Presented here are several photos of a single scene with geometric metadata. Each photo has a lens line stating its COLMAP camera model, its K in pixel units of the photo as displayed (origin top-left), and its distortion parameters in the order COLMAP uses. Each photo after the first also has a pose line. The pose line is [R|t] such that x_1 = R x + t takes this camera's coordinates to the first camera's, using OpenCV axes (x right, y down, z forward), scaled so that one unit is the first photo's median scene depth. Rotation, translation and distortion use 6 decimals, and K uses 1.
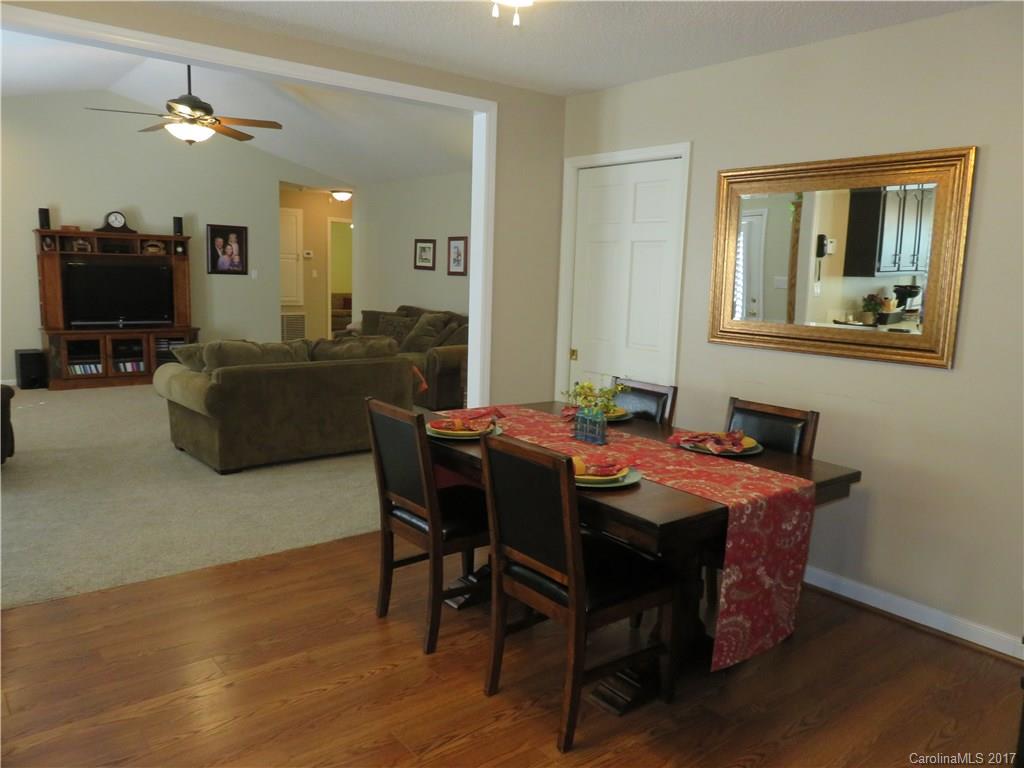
lens RADIAL K [[760.1, 0, 510.2], [0, 760.1, 384.0], [0, 0, 1]] dist [-0.008240, -0.000807]
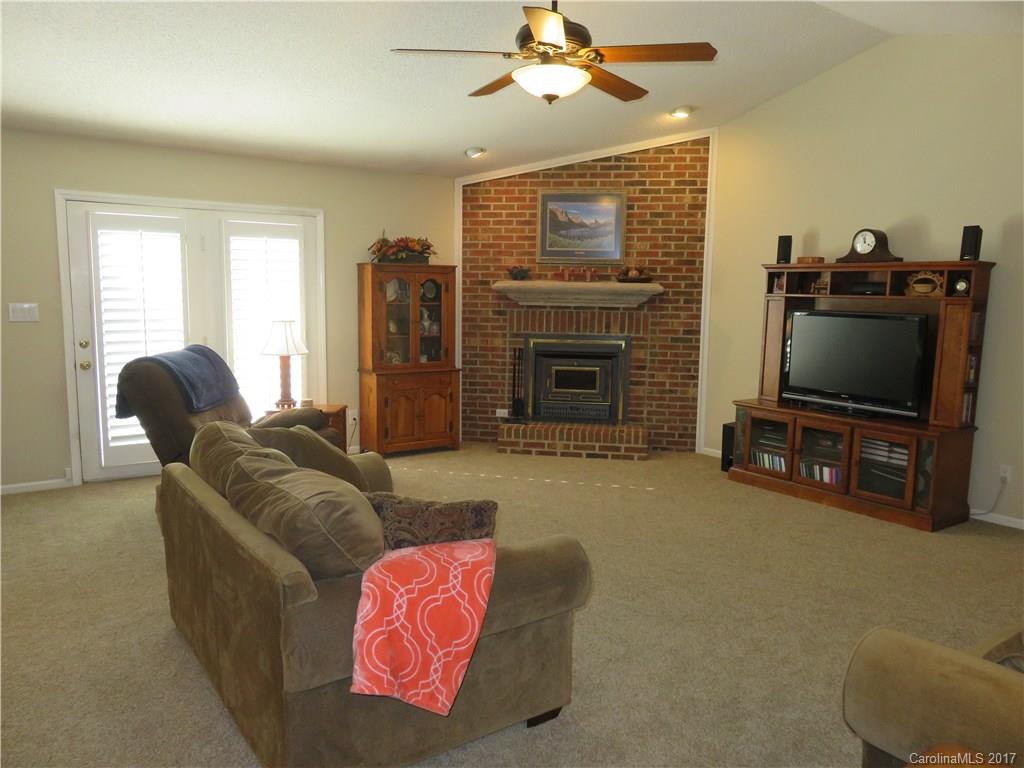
lens RADIAL K [[760.1, 0, 507.0], [0, 760.1, 383.2], [0, 0, 1]] dist [-0.008240, -0.000807]
pose [[-0.065444, 0.091779, -0.993626, 0.133113], [-0.164047, 0.981223, 0.101438, -0.116576], [0.984279, 0.169640, -0.049159, 0.755075]]
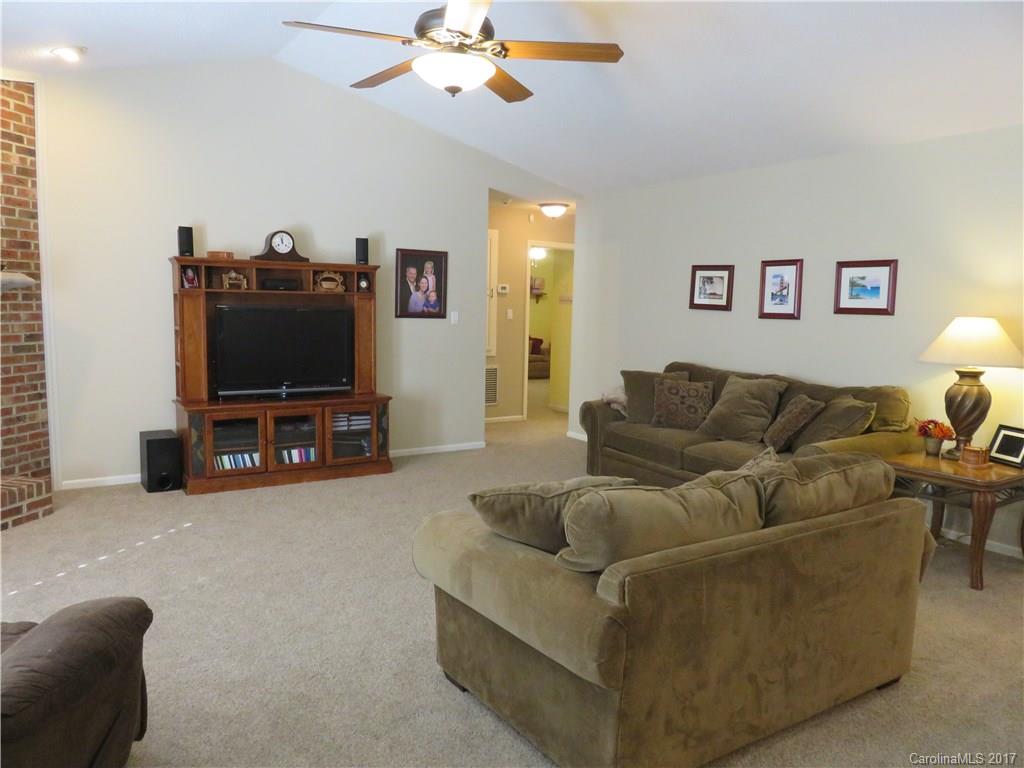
lens RADIAL K [[760.1, 0, 507.6], [0, 760.1, 383.7], [0, 0, 1]] dist [-0.008240, -0.000807]
pose [[0.993194, 0.002704, -0.116444, -0.232935], [-0.007612, 0.999100, -0.041725, -0.060123], [0.116227, 0.042327, 0.992320, 0.339356]]
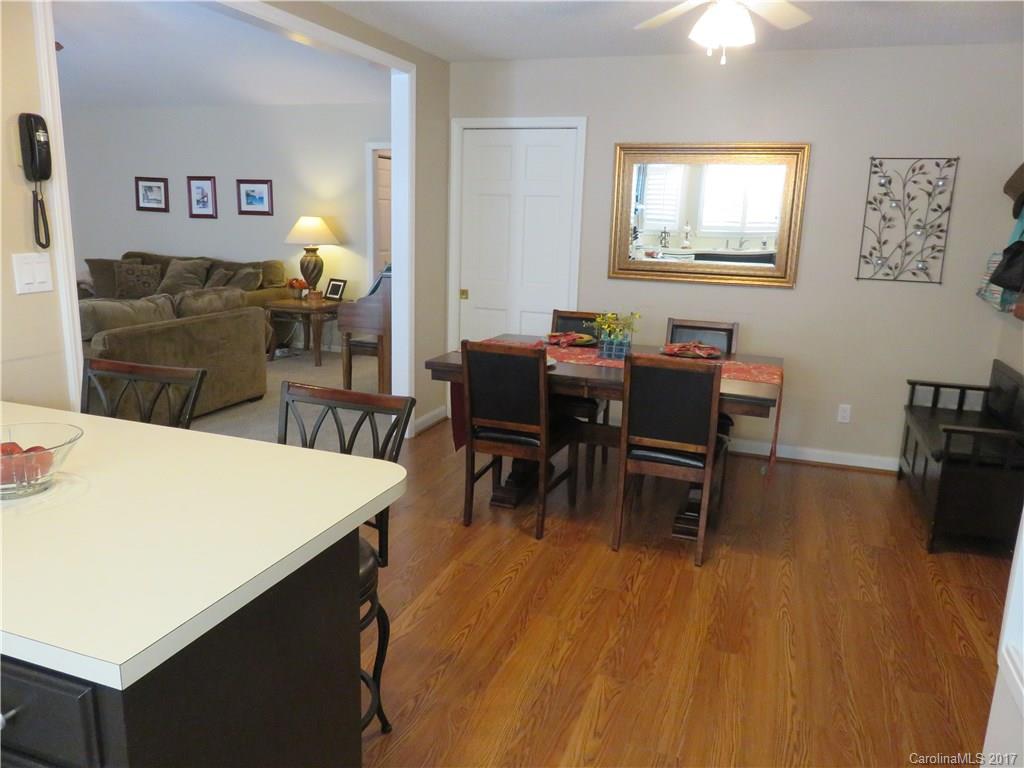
lens RADIAL K [[760.1, 0, 511.3], [0, 760.1, 385.6], [0, 0, 1]] dist [-0.008240, -0.000807]
pose [[0.853617, -0.118580, 0.507225, -0.253993], [0.072837, 0.991350, 0.109182, -0.012492], [-0.515784, -0.056255, 0.854870, -0.011946]]
